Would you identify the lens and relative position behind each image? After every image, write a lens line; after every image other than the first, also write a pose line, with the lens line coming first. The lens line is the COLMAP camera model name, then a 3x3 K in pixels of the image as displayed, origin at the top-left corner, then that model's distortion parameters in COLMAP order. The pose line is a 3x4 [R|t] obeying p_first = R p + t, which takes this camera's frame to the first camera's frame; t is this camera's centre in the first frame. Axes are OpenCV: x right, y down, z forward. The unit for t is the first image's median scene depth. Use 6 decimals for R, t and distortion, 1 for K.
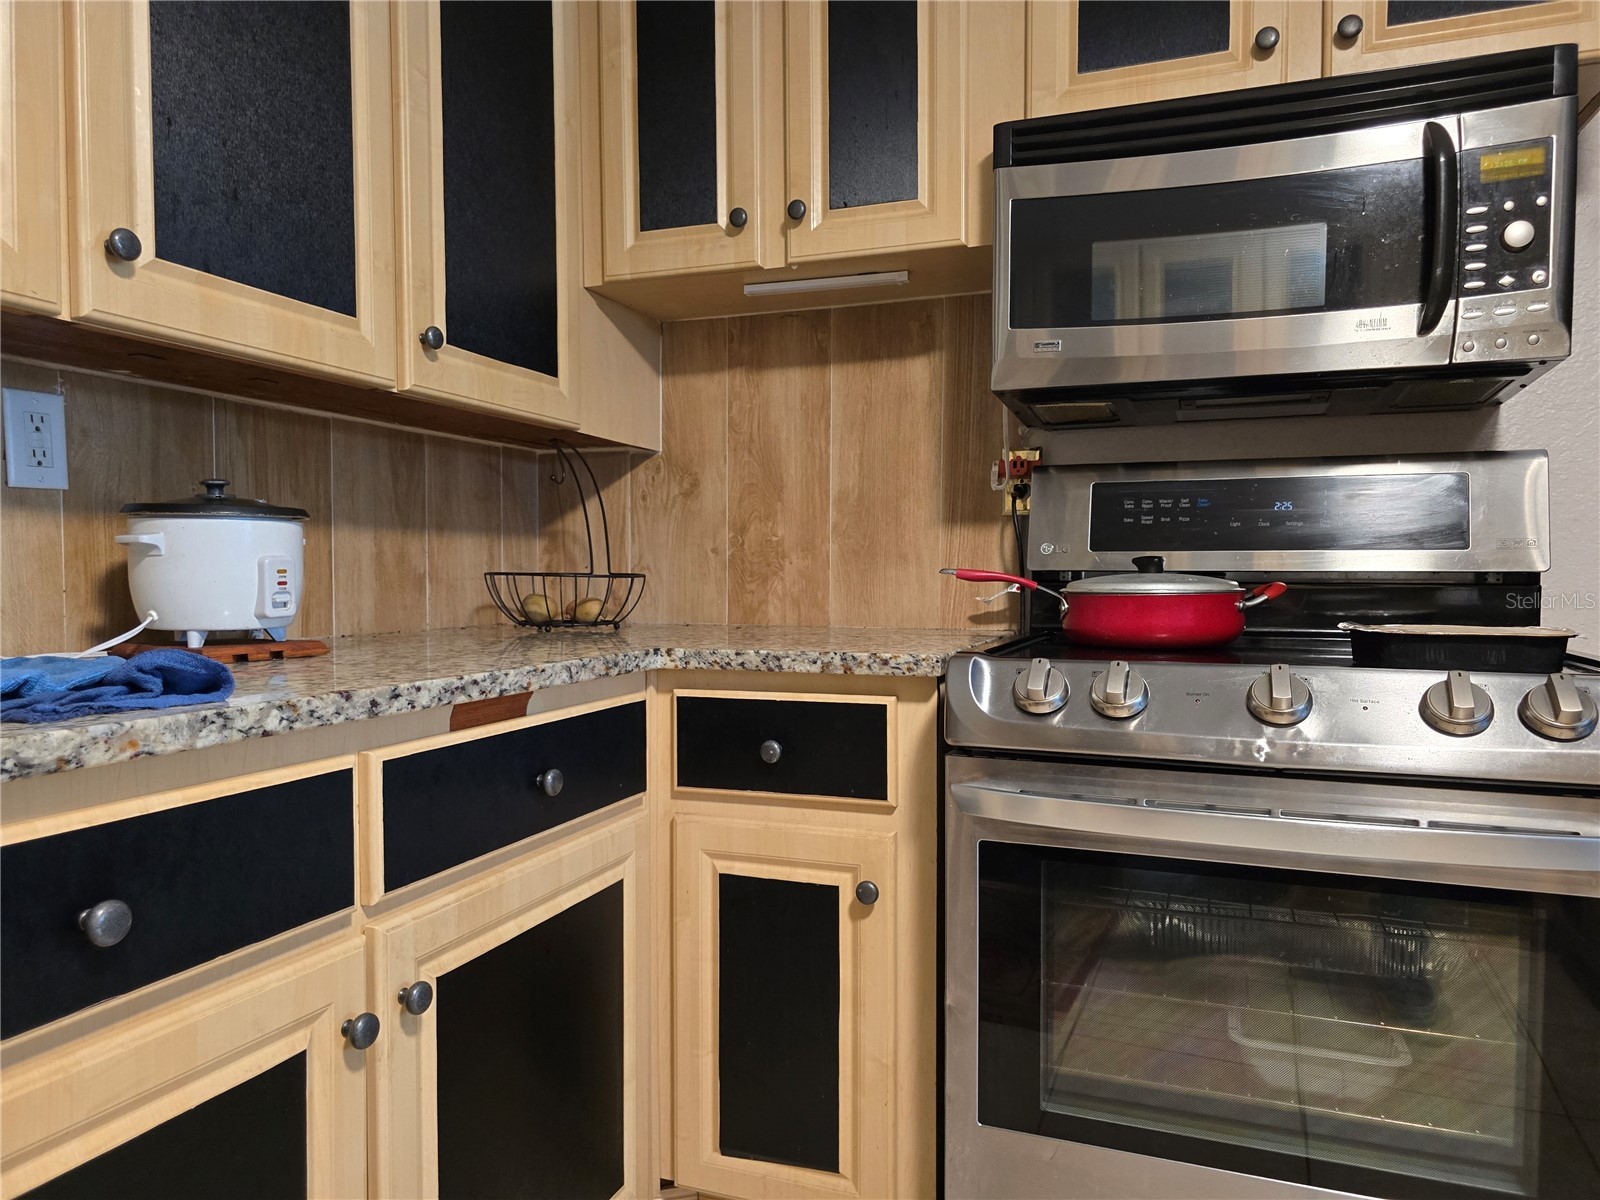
lens RADIAL K [[1072.3, 0, 804.0], [0, 1072.3, 626.2], [0, 0, 1]] dist [0.054531, -0.055541]
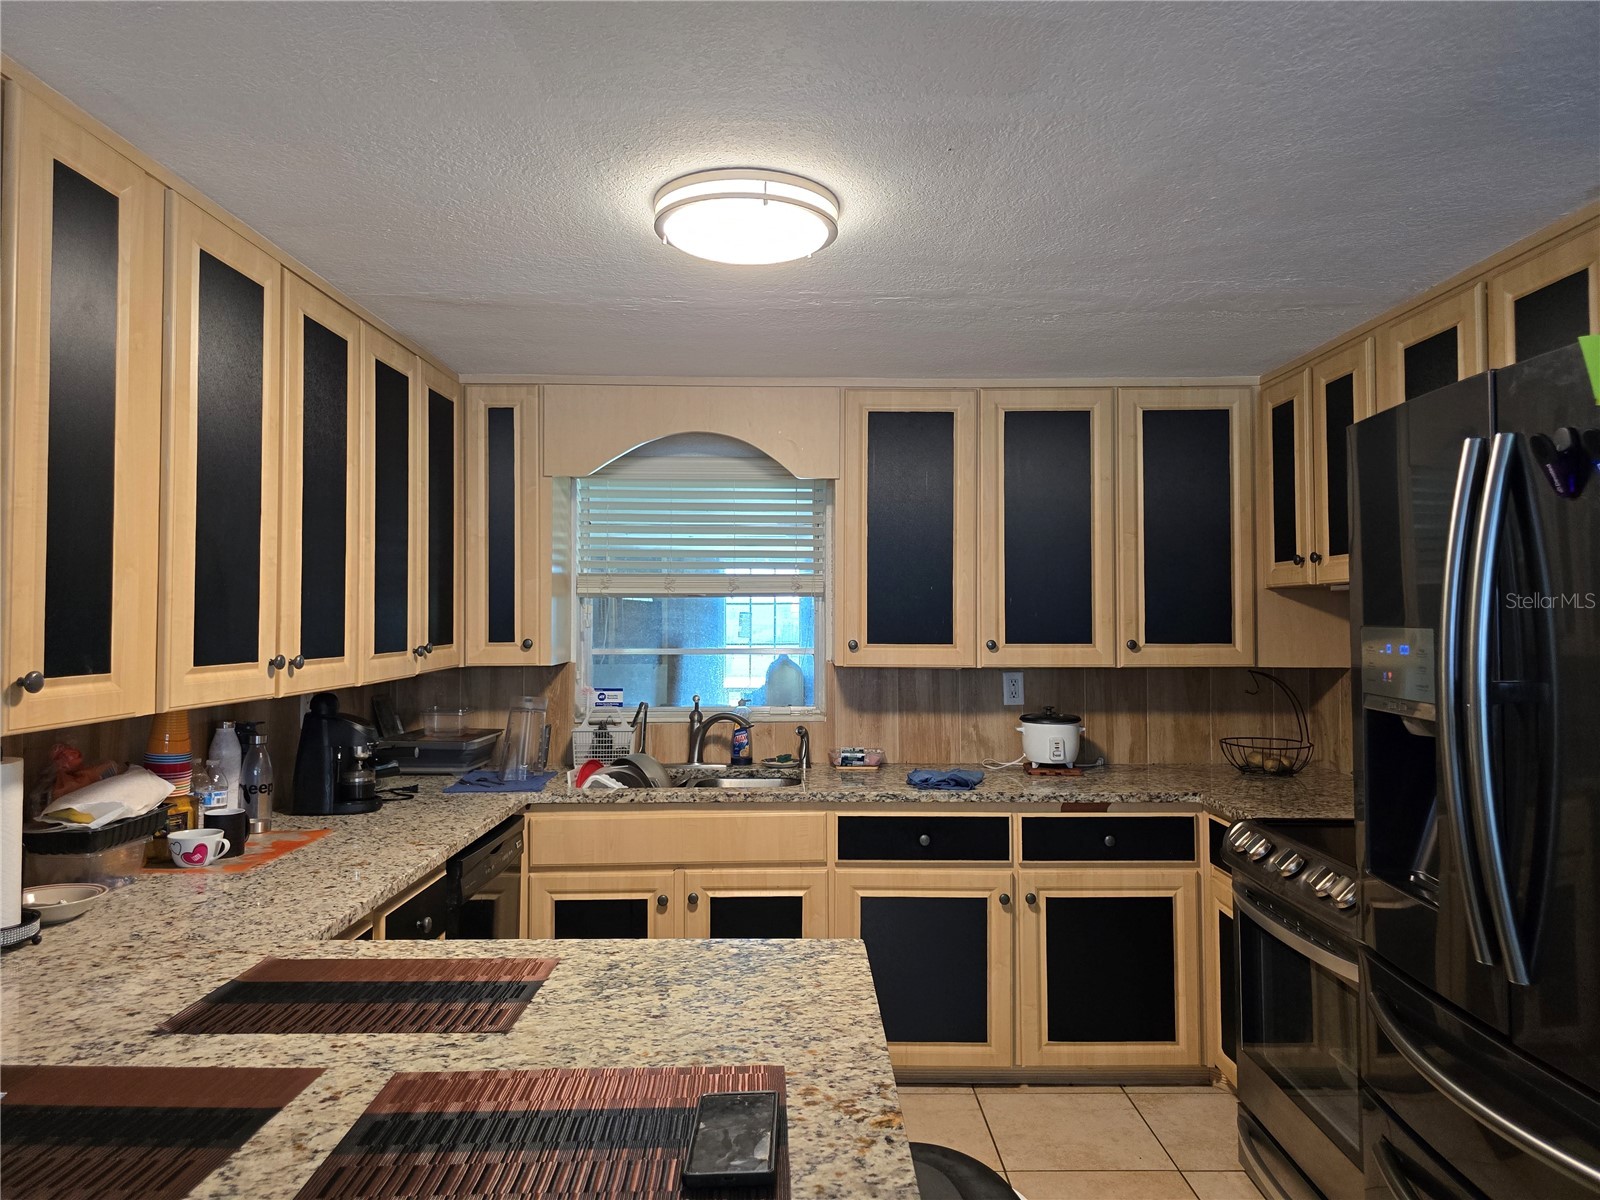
lens RADIAL K [[1072.3, 0, 801.4], [0, 1072.3, 584.6], [0, 0, 1]] dist [0.054531, -0.055541]
pose [[0.338716, -0.031530, -0.940360, 1.715563], [-0.041572, 0.997961, -0.048436, -0.268966], [0.939970, 0.055499, 0.336715, -0.496452]]
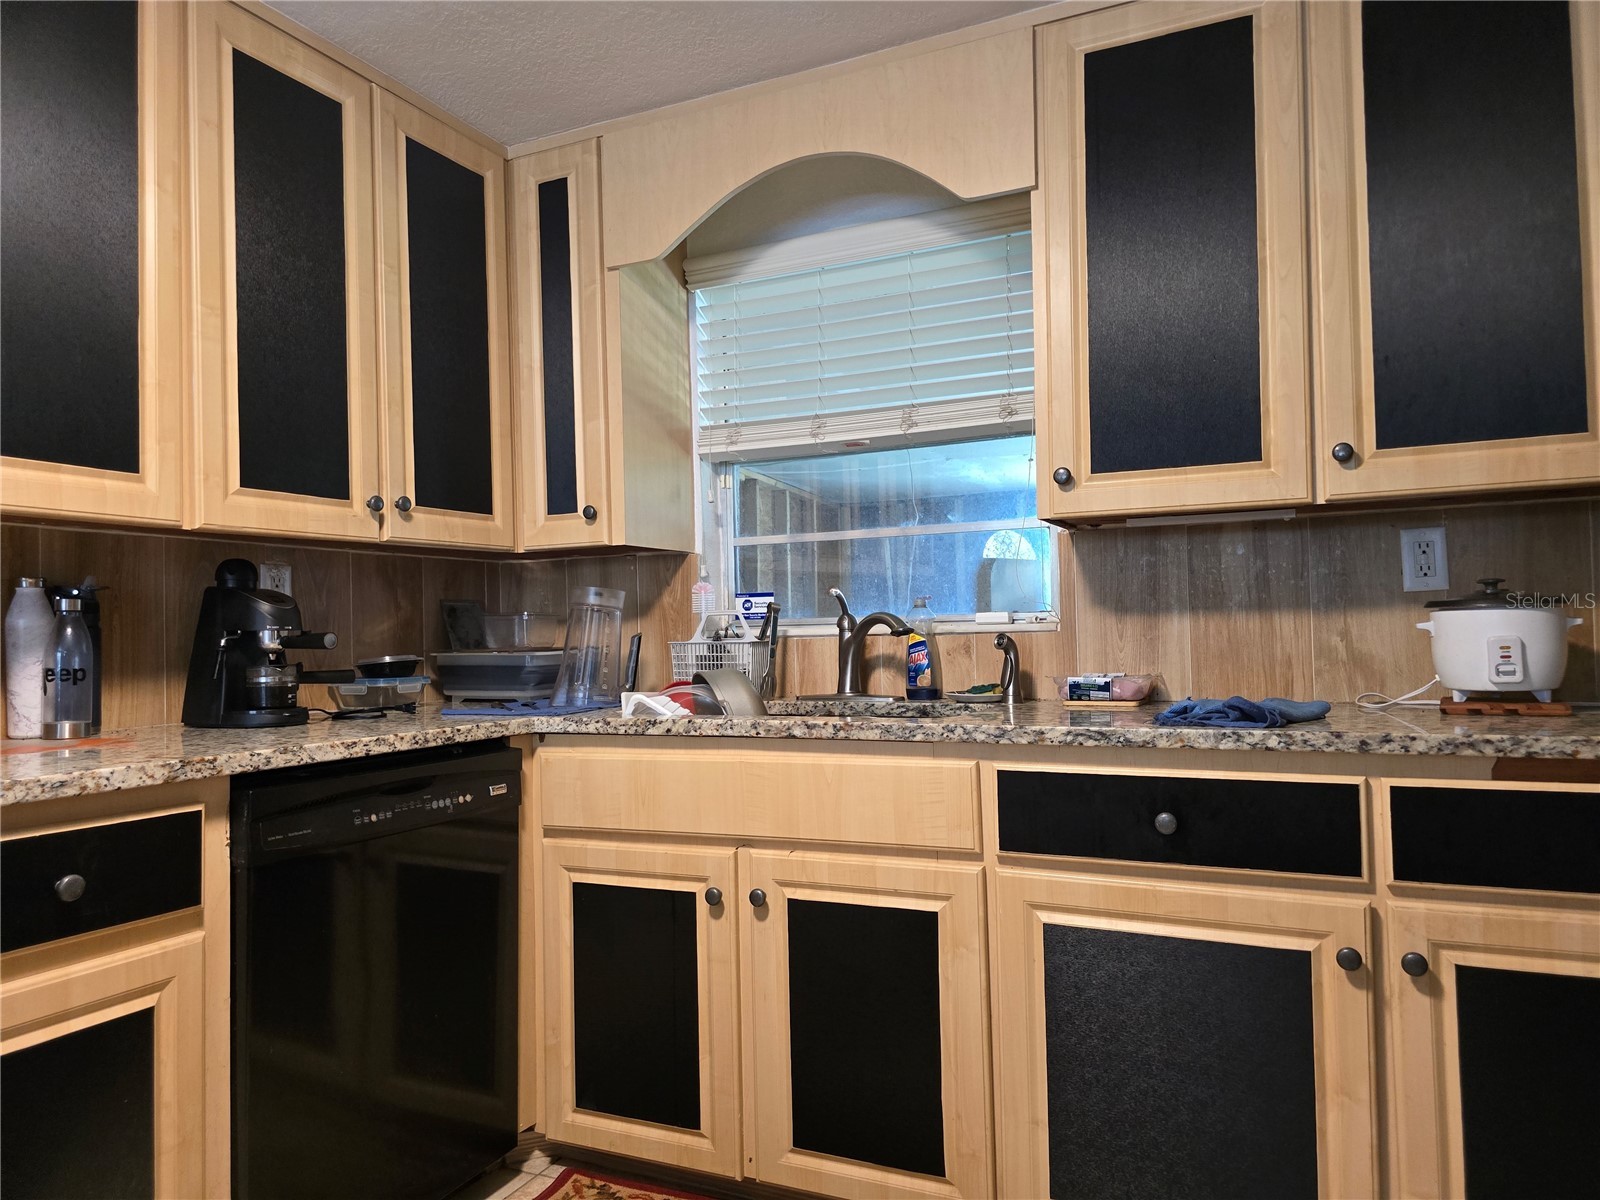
lens RADIAL K [[1072.3, 0, 797.1], [0, 1072.3, 603.5], [0, 0, 1]] dist [0.054531, -0.055541]
pose [[-0.102472, -0.030996, -0.994253, 0.830974], [-0.026325, 0.999249, -0.028439, -0.040734], [0.994387, 0.023259, -0.103211, 0.266806]]
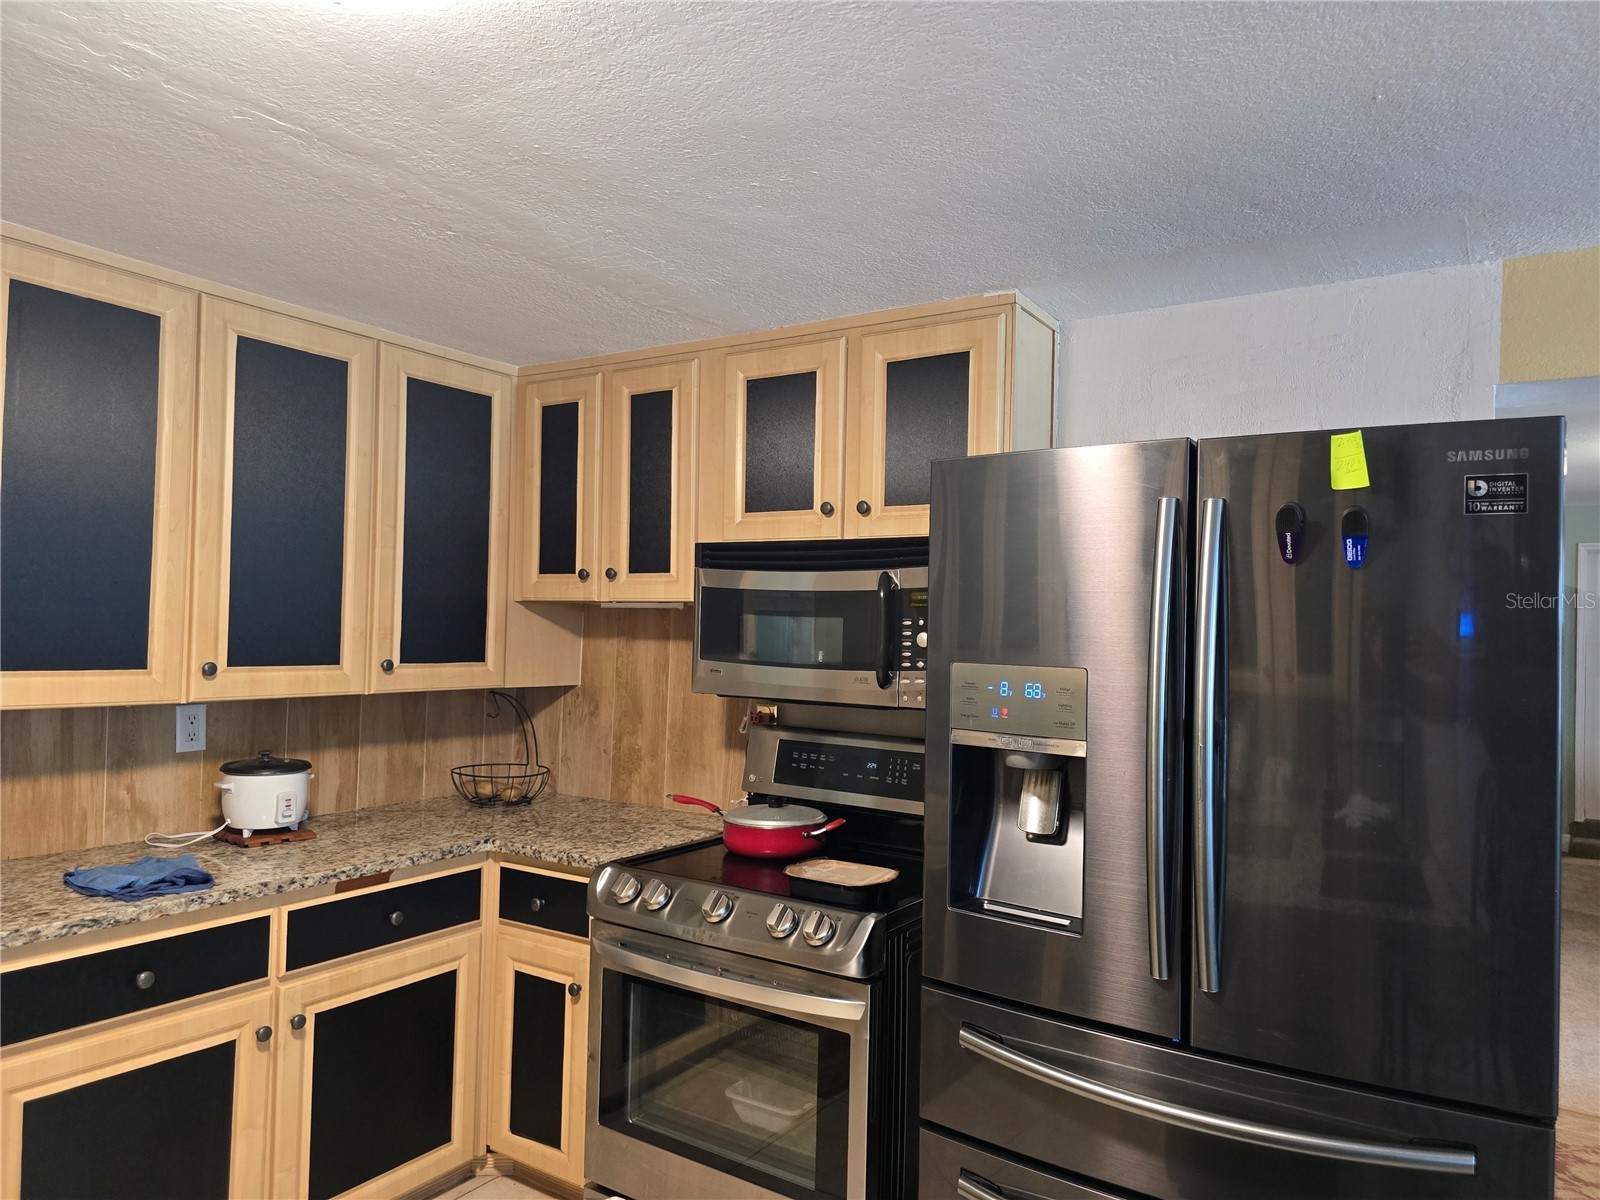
lens RADIAL K [[1072.3, 0, 810.1], [0, 1072.3, 605.5], [0, 0, 1]] dist [0.054531, -0.055541]
pose [[0.974652, 0.017372, -0.223052, 0.841455], [-0.032984, 0.997244, -0.066459, -0.286293], [0.221282, 0.072132, 0.972539, -0.717897]]
